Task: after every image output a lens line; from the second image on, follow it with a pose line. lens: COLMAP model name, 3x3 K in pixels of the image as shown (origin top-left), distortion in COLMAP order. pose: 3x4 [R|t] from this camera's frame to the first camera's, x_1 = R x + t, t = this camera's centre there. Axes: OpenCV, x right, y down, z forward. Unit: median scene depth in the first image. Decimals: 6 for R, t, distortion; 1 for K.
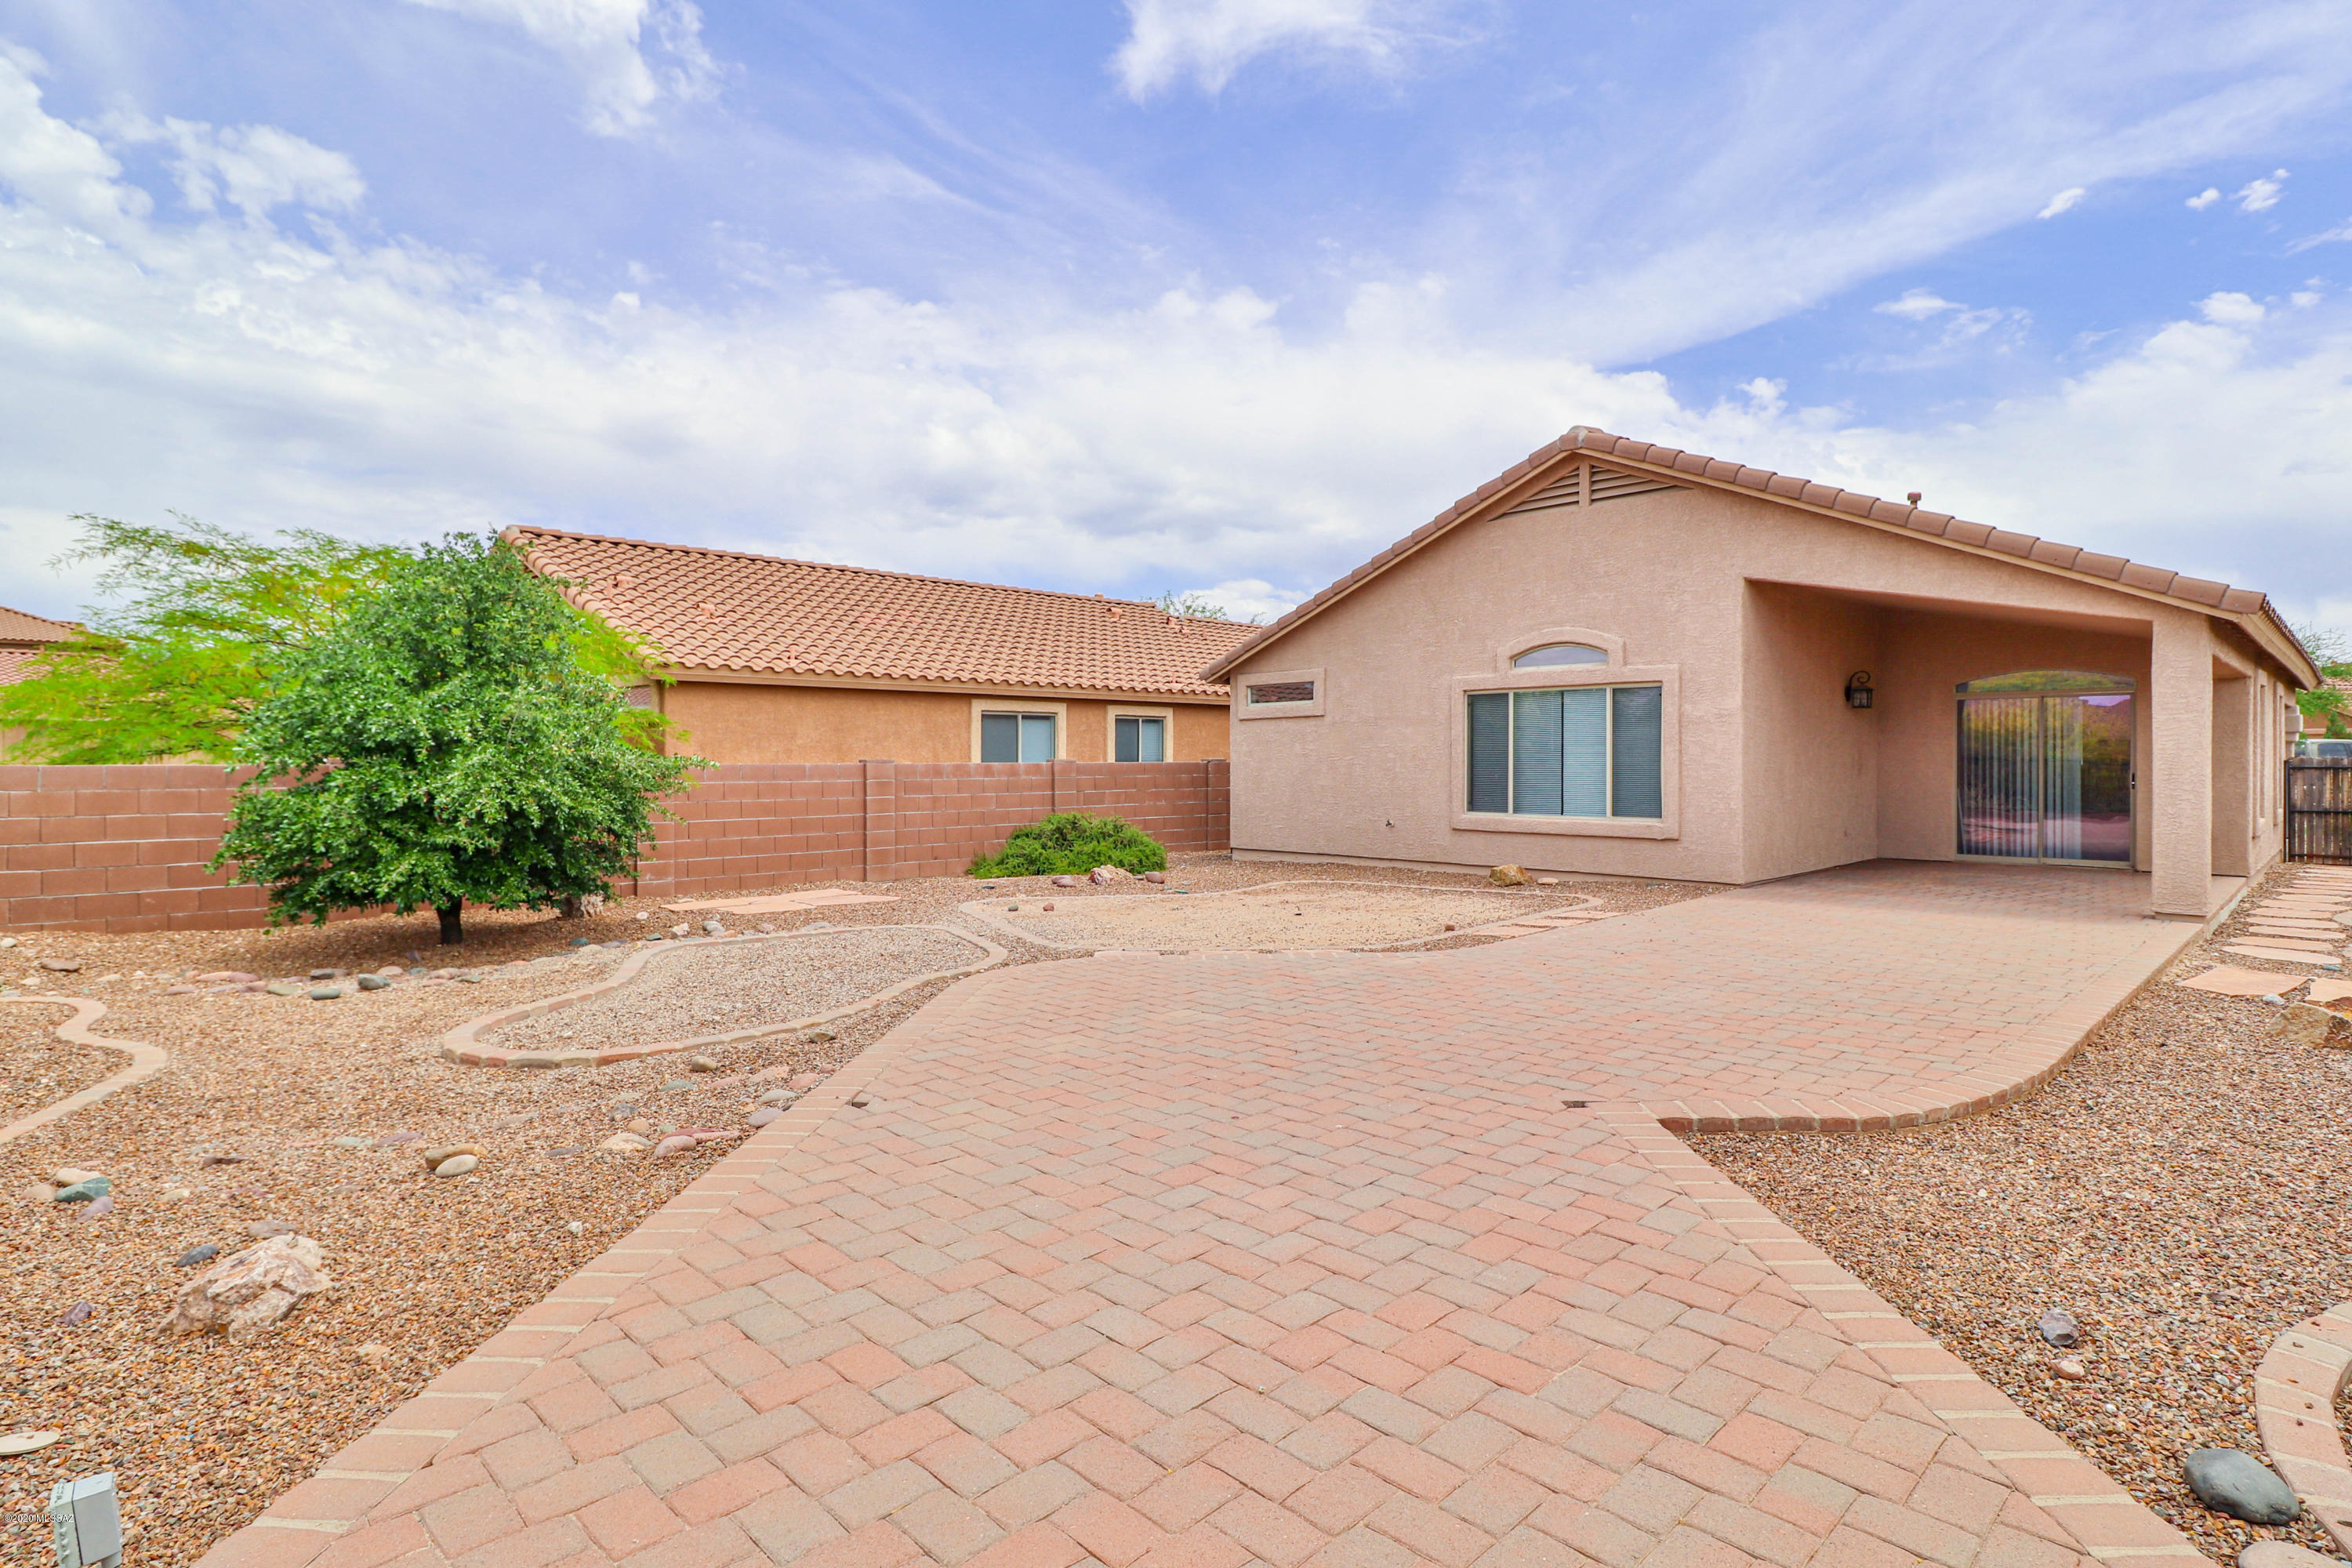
lens RADIAL K [[1211.6, 0, 1178.1], [0, 1211.6, 777.0], [0, 0, 1]] dist [-0.005943, -0.011150]
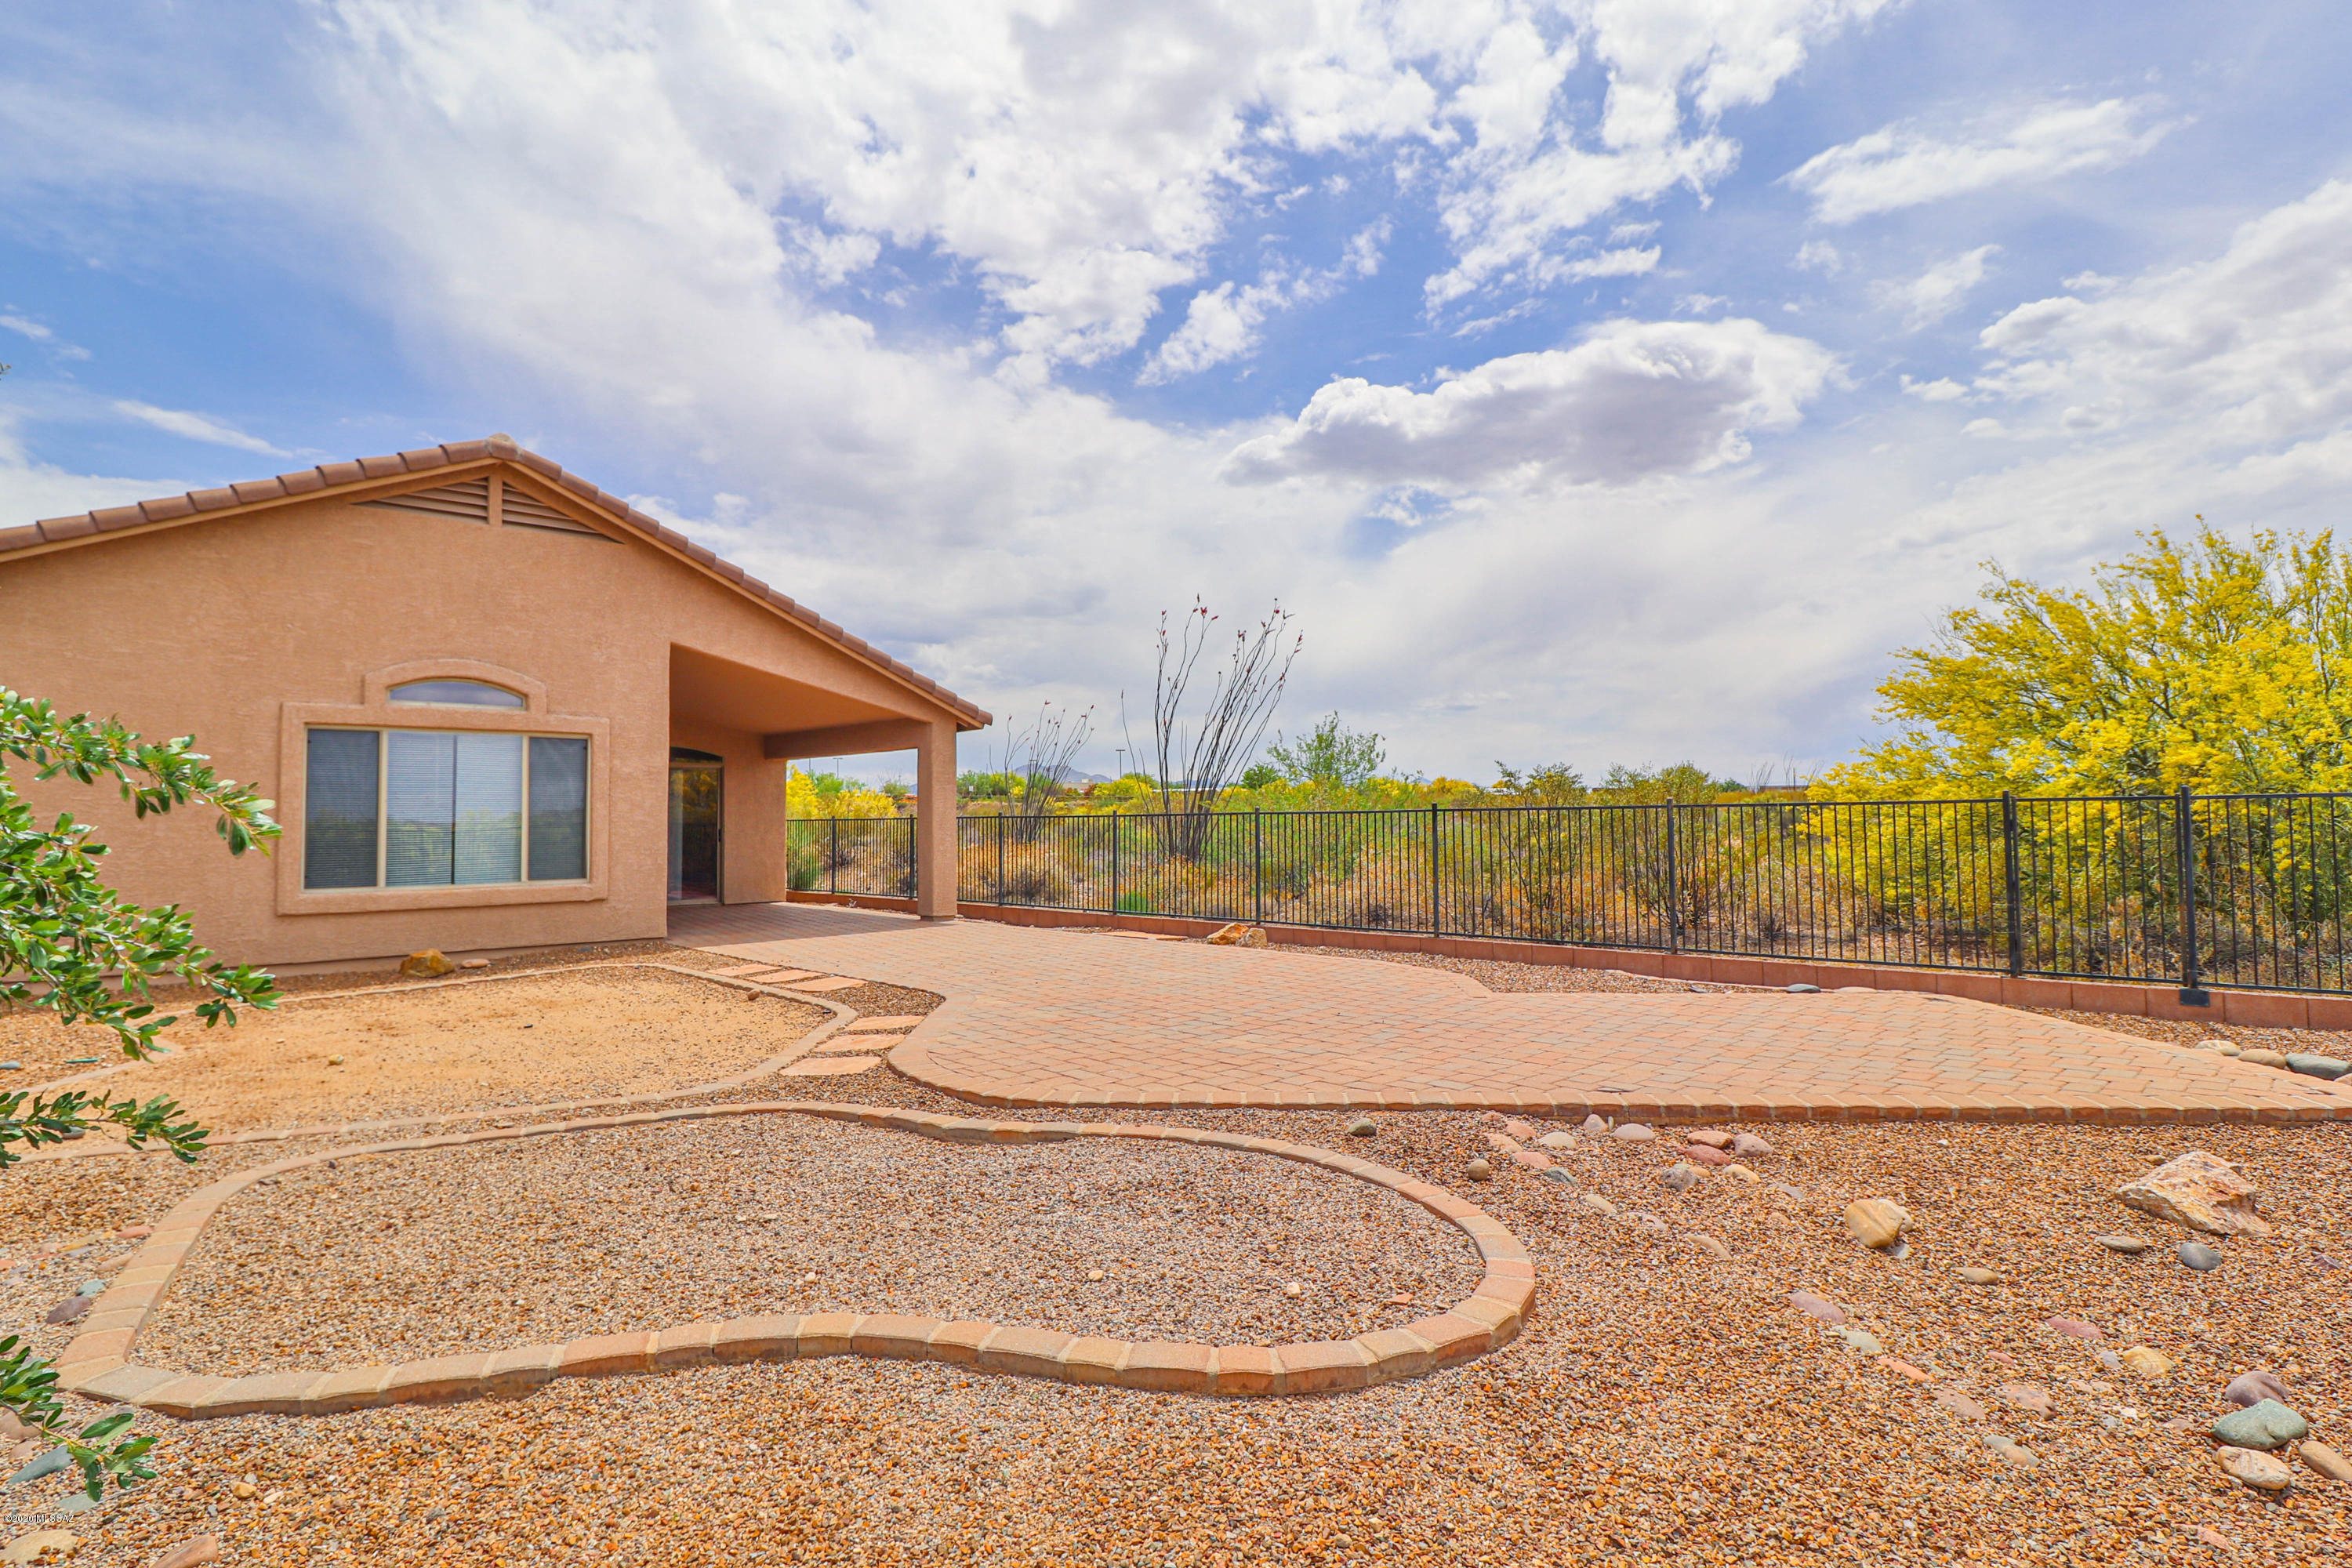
lens RADIAL K [[1211.6, 0, 1177.3], [0, 1211.6, 781.8], [0, 0, 1]] dist [-0.005943, -0.011150]
pose [[0.018437, 0.029752, 0.999387, -0.523658], [0.018828, 0.999370, -0.030099, -0.004527], [-0.999653, 0.019372, 0.017865, 0.506049]]
